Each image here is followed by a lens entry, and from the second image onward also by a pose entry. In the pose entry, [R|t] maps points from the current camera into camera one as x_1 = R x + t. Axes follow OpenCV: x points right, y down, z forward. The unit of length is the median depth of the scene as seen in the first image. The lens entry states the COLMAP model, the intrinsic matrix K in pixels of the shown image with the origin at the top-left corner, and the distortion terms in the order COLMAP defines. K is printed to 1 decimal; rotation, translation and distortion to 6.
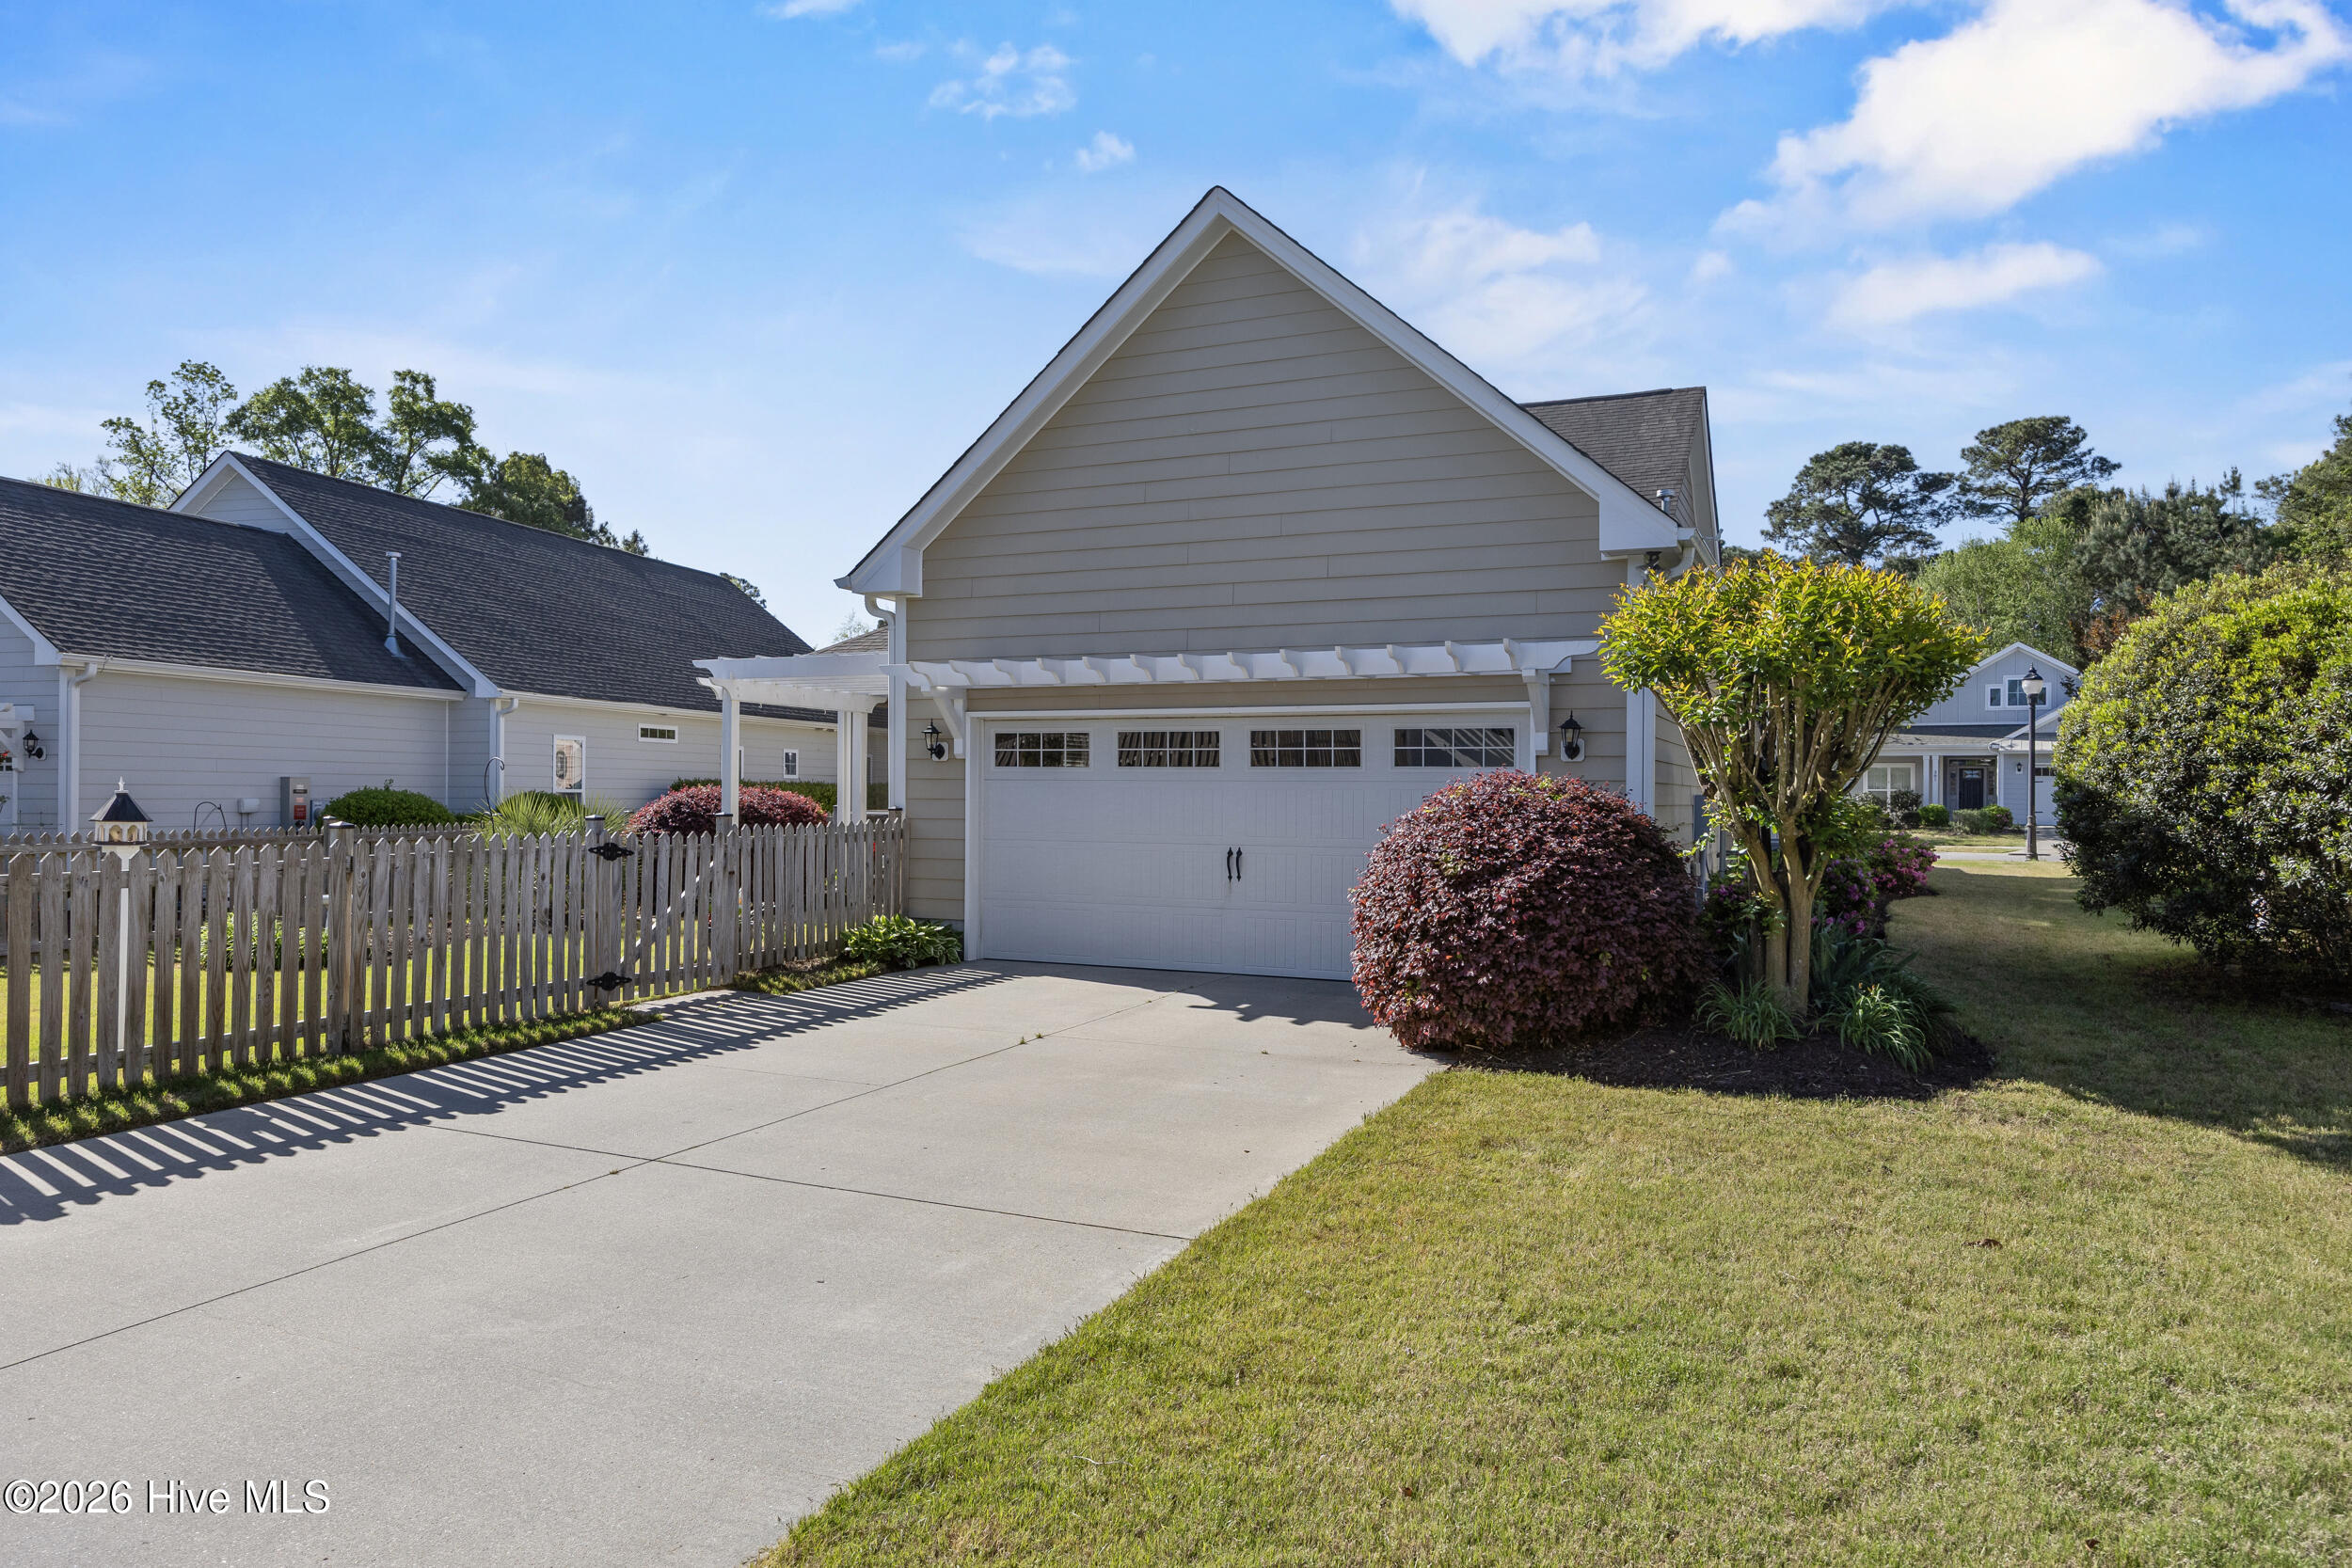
lens RADIAL K [[1492.2, 0, 1176.0], [0, 1492.2, 784.0], [0, 0, 1]] dist [-0.006476, -0.001783]
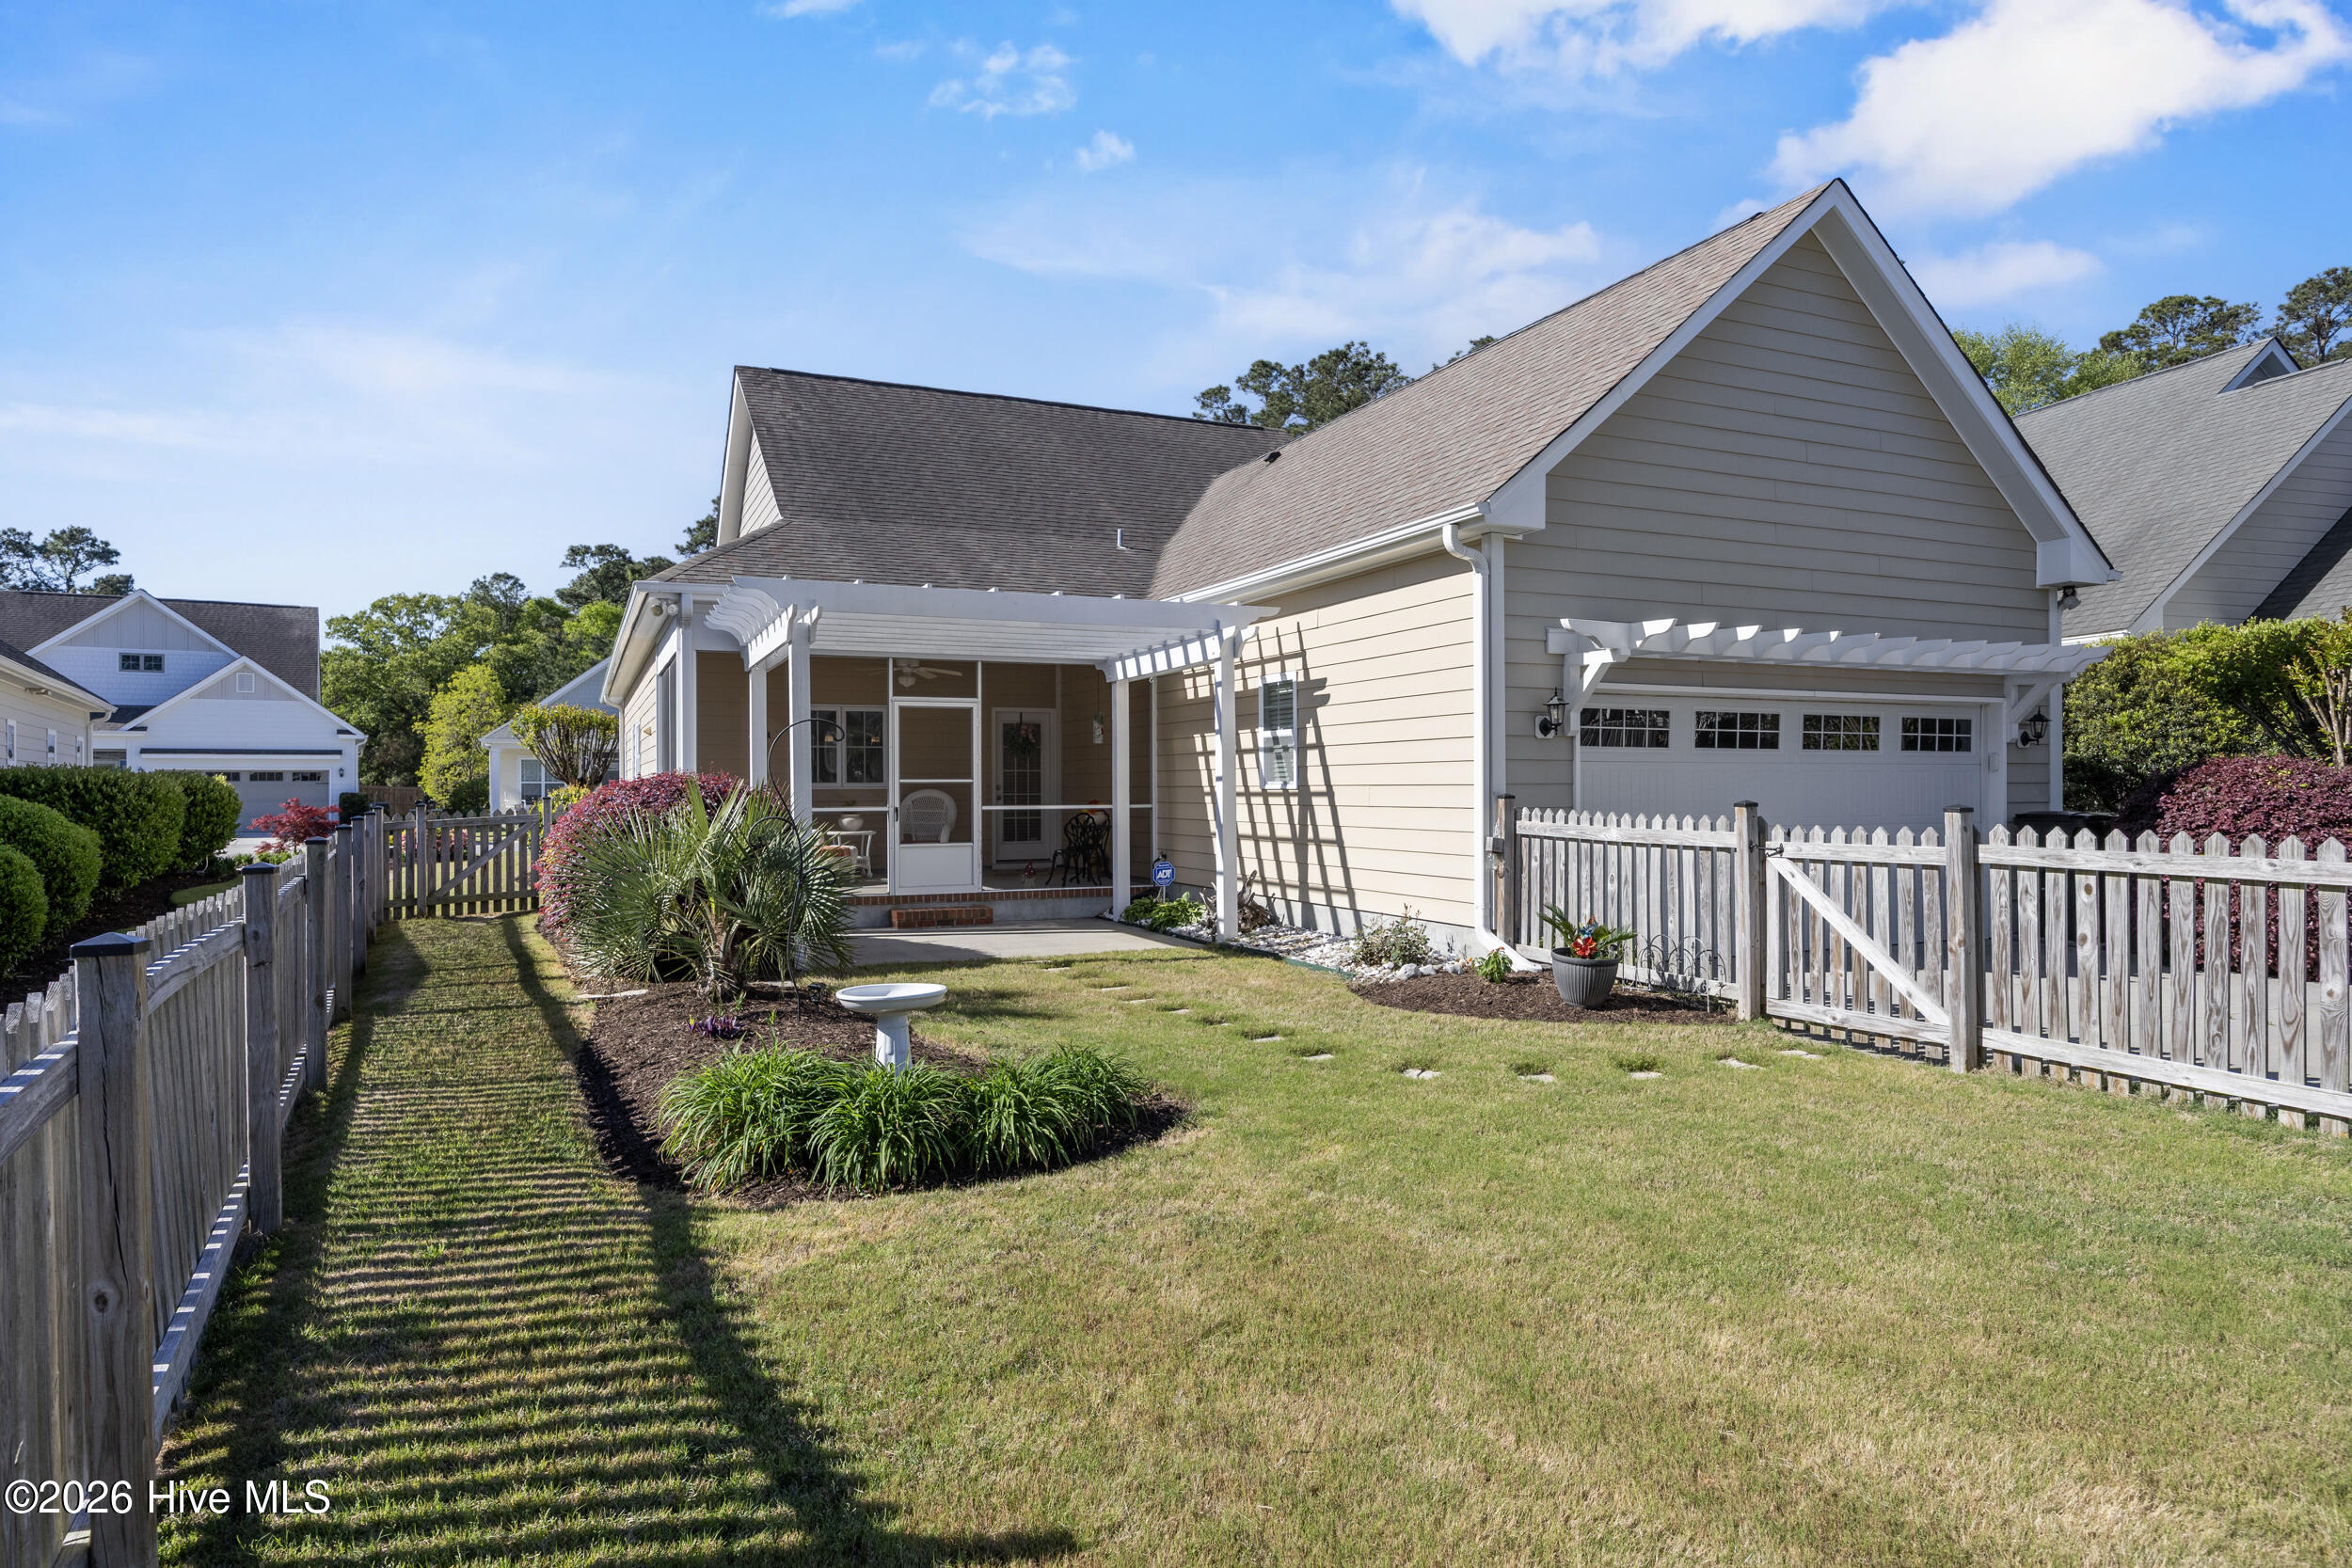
lens RADIAL K [[1329.2, 0, 1176.0], [0, 1329.2, 784.0], [0, 0, 1]] dist [-0.012812, 0.000359]
pose [[0.670376, -0.008412, 0.741974, -0.902671], [0.003682, 0.999961, 0.008009, 0.003374], [-0.742012, -0.002637, 0.670381, 0.694545]]
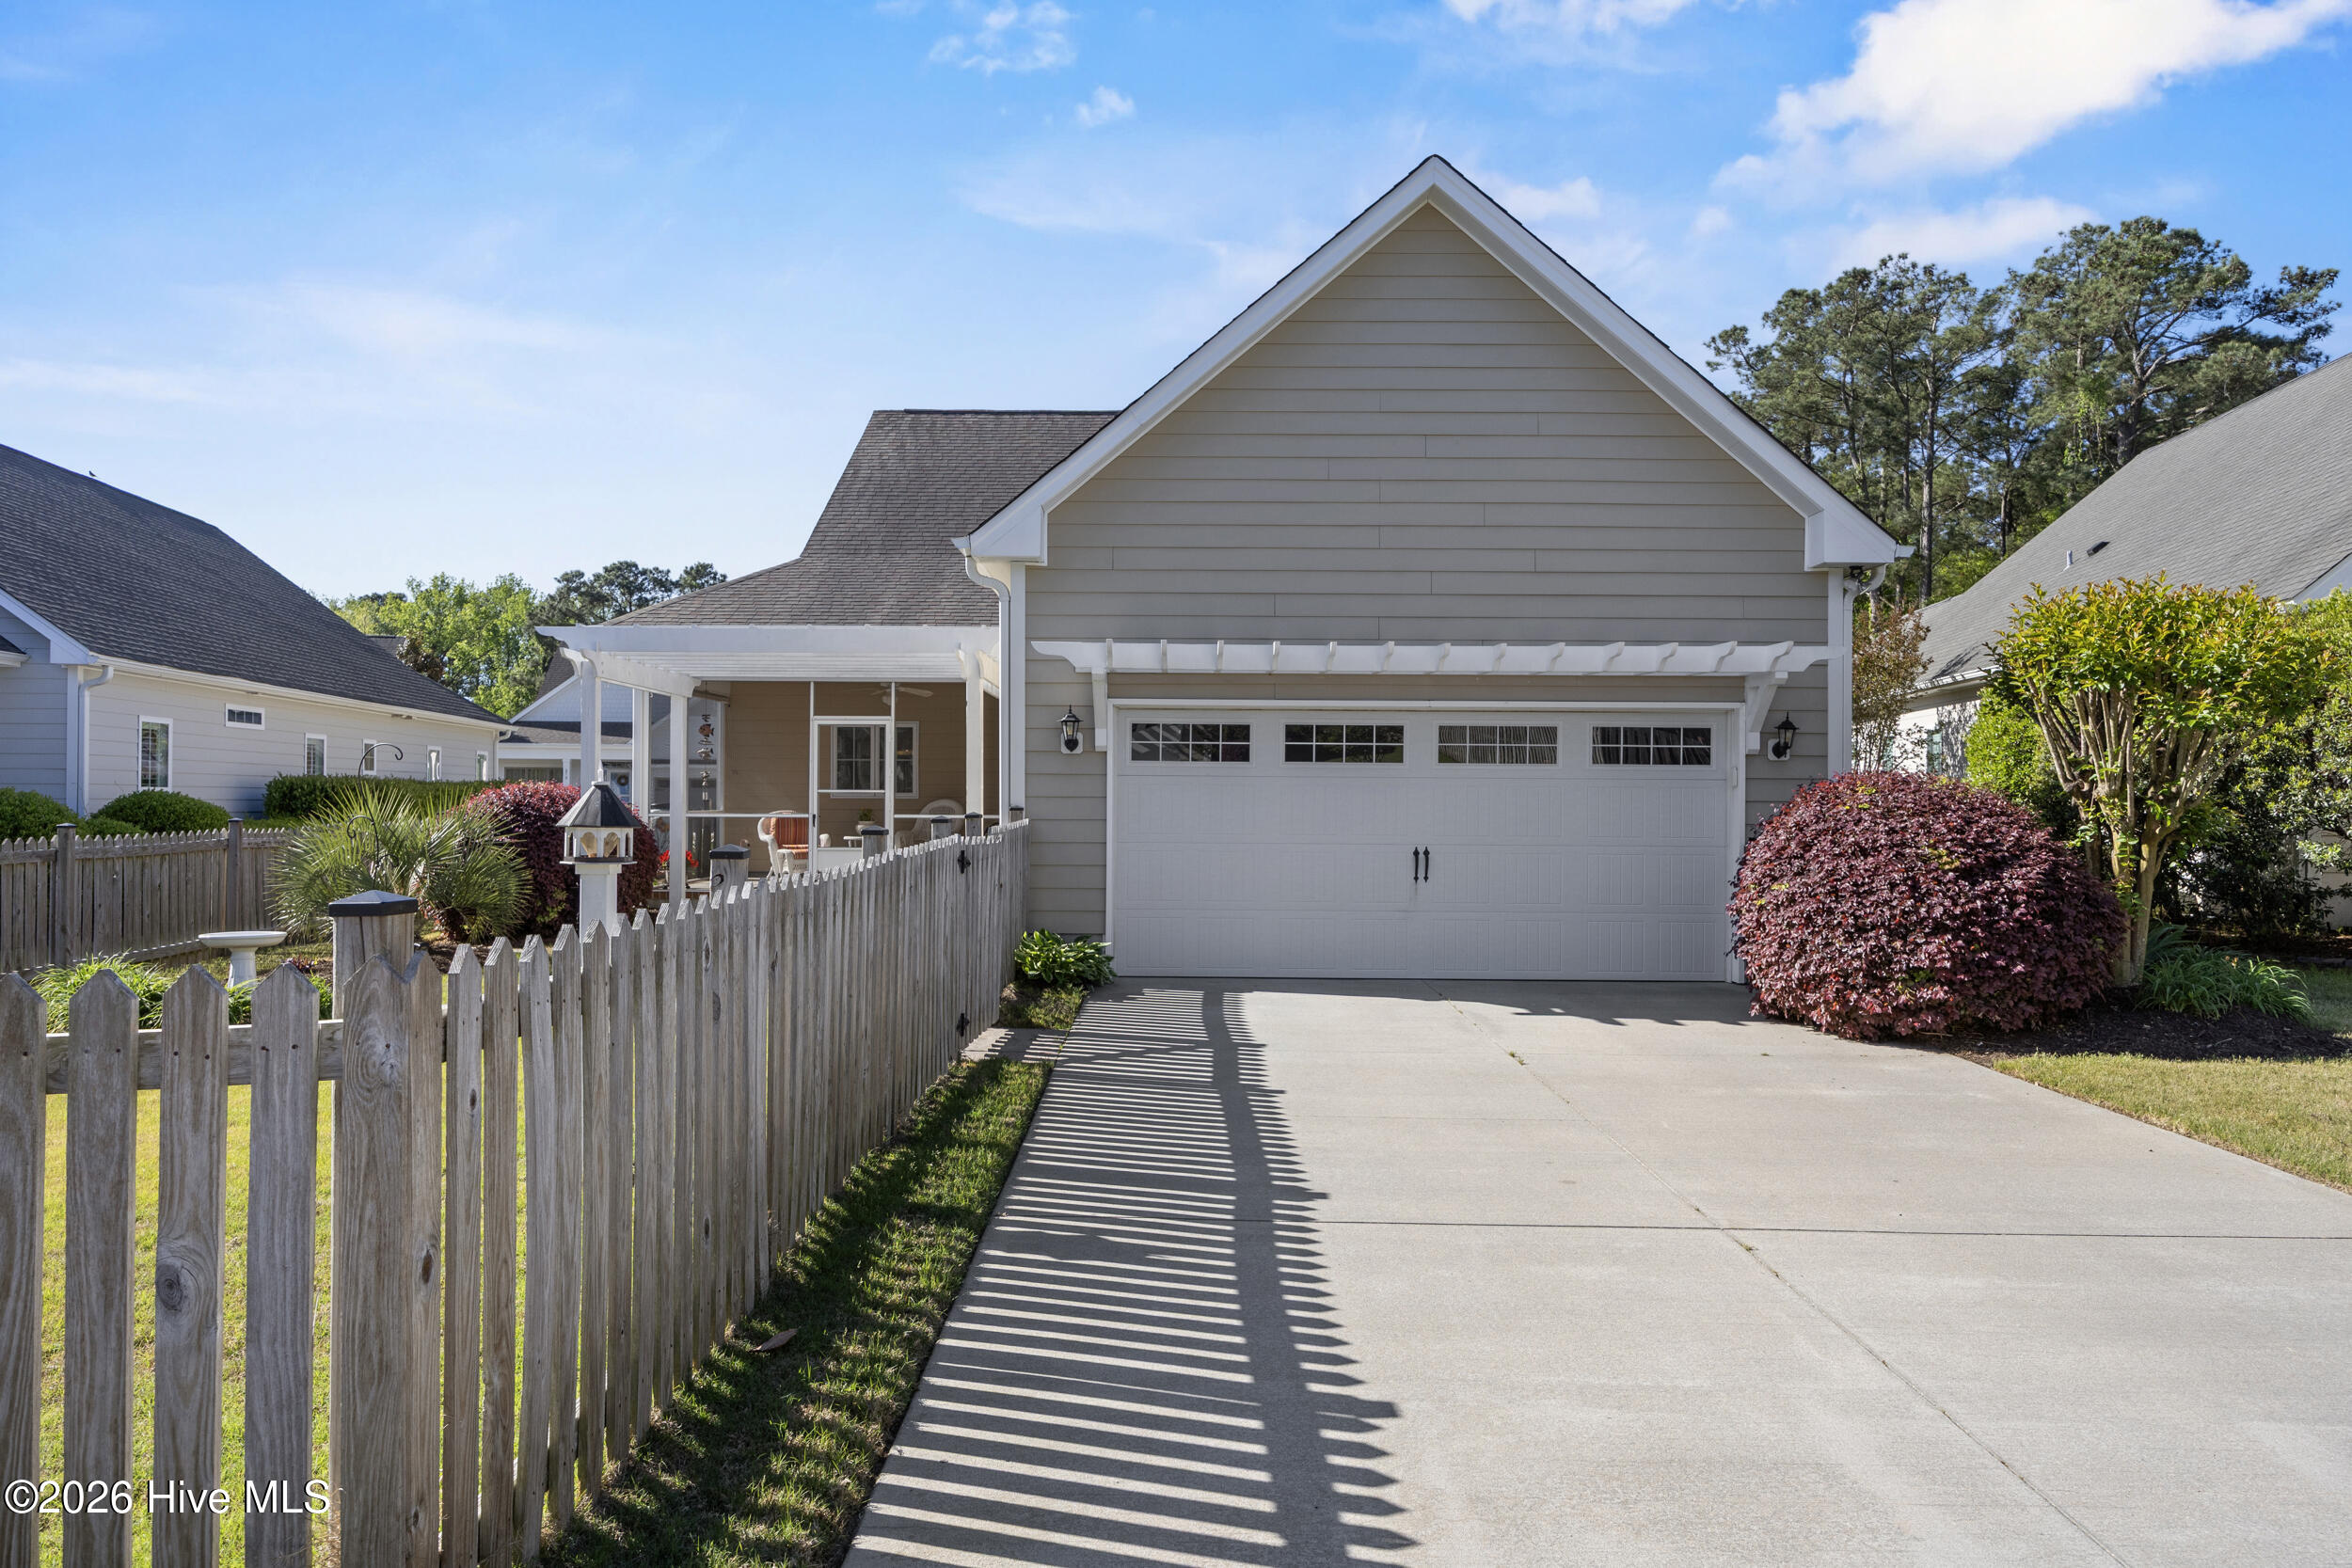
lens RADIAL K [[1492.2, 0, 1176.0], [0, 1492.2, 784.0], [0, 0, 1]] dist [-0.006476, -0.001783]
pose [[0.914871, 0.002073, 0.403741, -0.485243], [-0.001971, 0.999998, -0.000670, 0.002824], [-0.403742, -0.000182, 0.914873, 0.184282]]
